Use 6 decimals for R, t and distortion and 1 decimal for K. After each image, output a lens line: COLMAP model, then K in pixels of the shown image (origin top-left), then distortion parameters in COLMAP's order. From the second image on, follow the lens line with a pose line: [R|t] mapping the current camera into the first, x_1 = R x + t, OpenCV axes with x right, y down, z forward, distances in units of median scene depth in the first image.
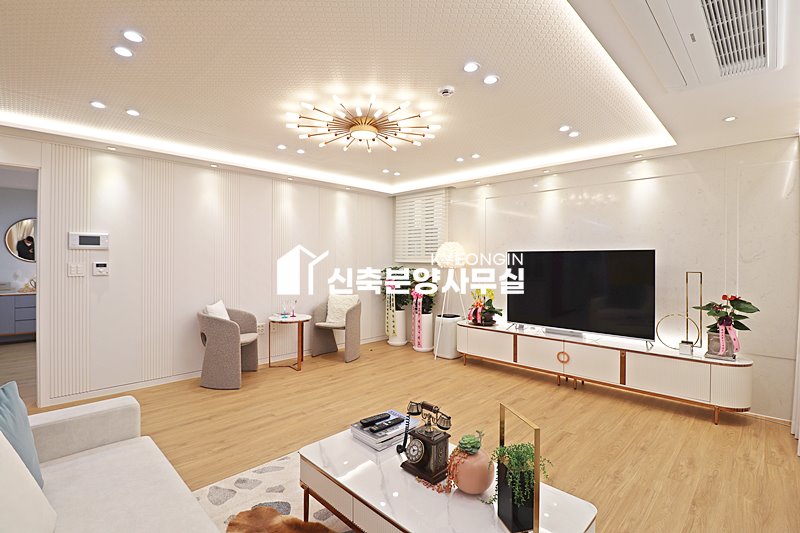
lens RADIAL K [[373.3, 0, 399.1], [0, 373.3, 261.9], [0, 0, 1]] dist [-0.003203, -0.008798]
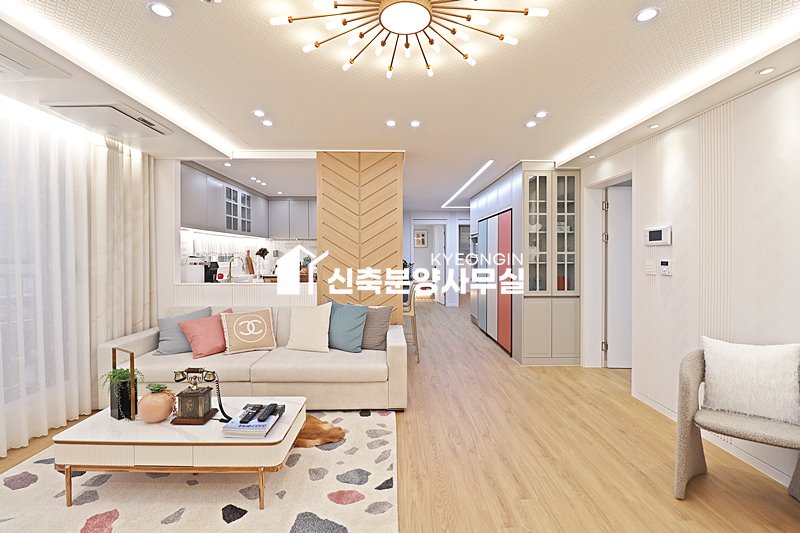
lens RADIAL K [[373.3, 0, 399.9], [0, 373.3, 260.5], [0, 0, 1]] dist [-0.003203, -0.008798]
pose [[-0.701709, 0.006436, -0.712435, 0.235931], [-0.007200, 0.999844, 0.016125, -0.007182], [0.712428, 0.016445, -0.701553, 1.140946]]
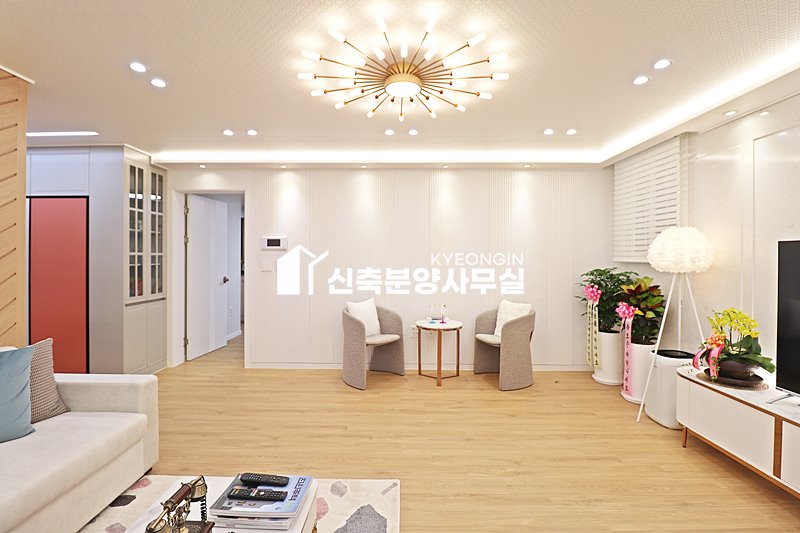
lens RADIAL K [[373.3, 0, 403.9], [0, 373.3, 263.6], [0, 0, 1]] dist [-0.003203, -0.008798]
pose [[0.702824, 0.009011, -0.711307, 0.360815], [-0.006750, 0.999959, 0.005999, 0.001292], [0.711332, 0.000585, 0.702856, 0.405719]]
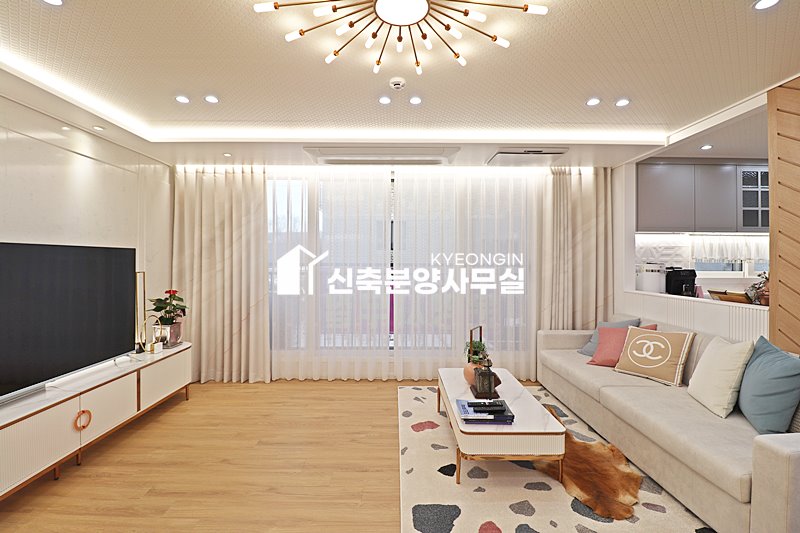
lens RADIAL K [[373.3, 0, 393.0], [0, 373.3, 261.1], [0, 0, 1]] dist [-0.003203, -0.008798]
pose [[-0.696038, -0.007865, 0.717962, -0.370271], [-0.000608, 0.999946, 0.010364, -0.011741], [-0.718005, 0.006778, -0.696005, 1.131662]]
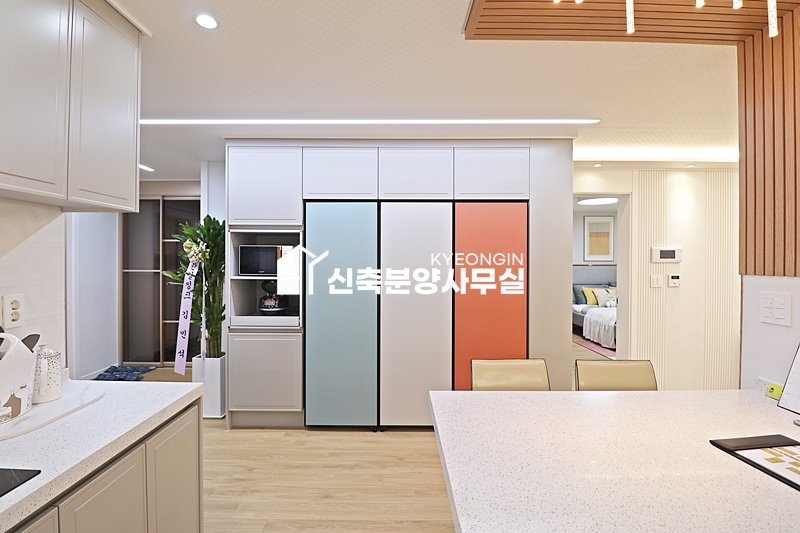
lens RADIAL K [[373.3, 0, 396.5], [0, 373.3, 262.1], [0, 0, 1]] dist [-0.003203, -0.008798]
pose [[0.713793, -0.003464, -0.700348, -0.612465], [0.000855, 0.999991, -0.004075, -0.030148], [0.700356, 0.002310, 0.713790, -0.310295]]
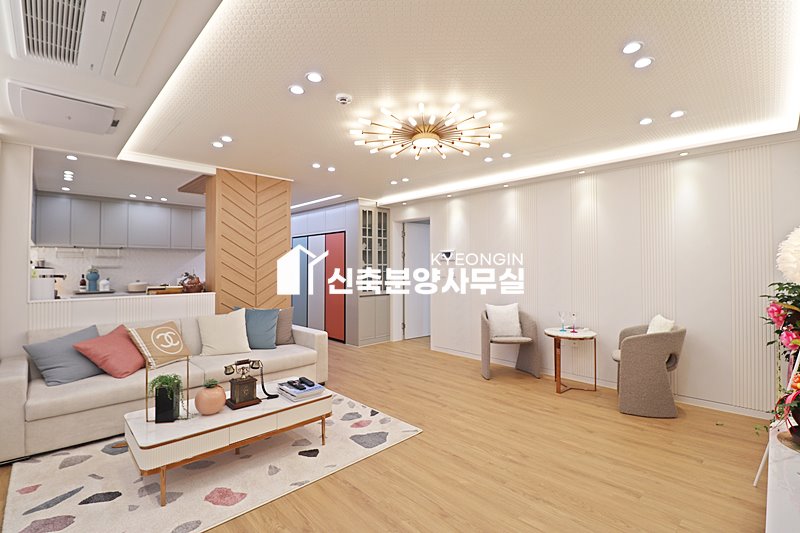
lens RADIAL K [[373.3, 0, 405.2], [0, 373.3, 261.3], [0, 0, 1]] dist [-0.003203, -0.008798]
pose [[-0.009927, -0.018639, -0.999777, 0.761828], [-0.004820, 0.999816, -0.018592, 0.000636], [0.999939, 0.004634, -0.010015, 0.799926]]
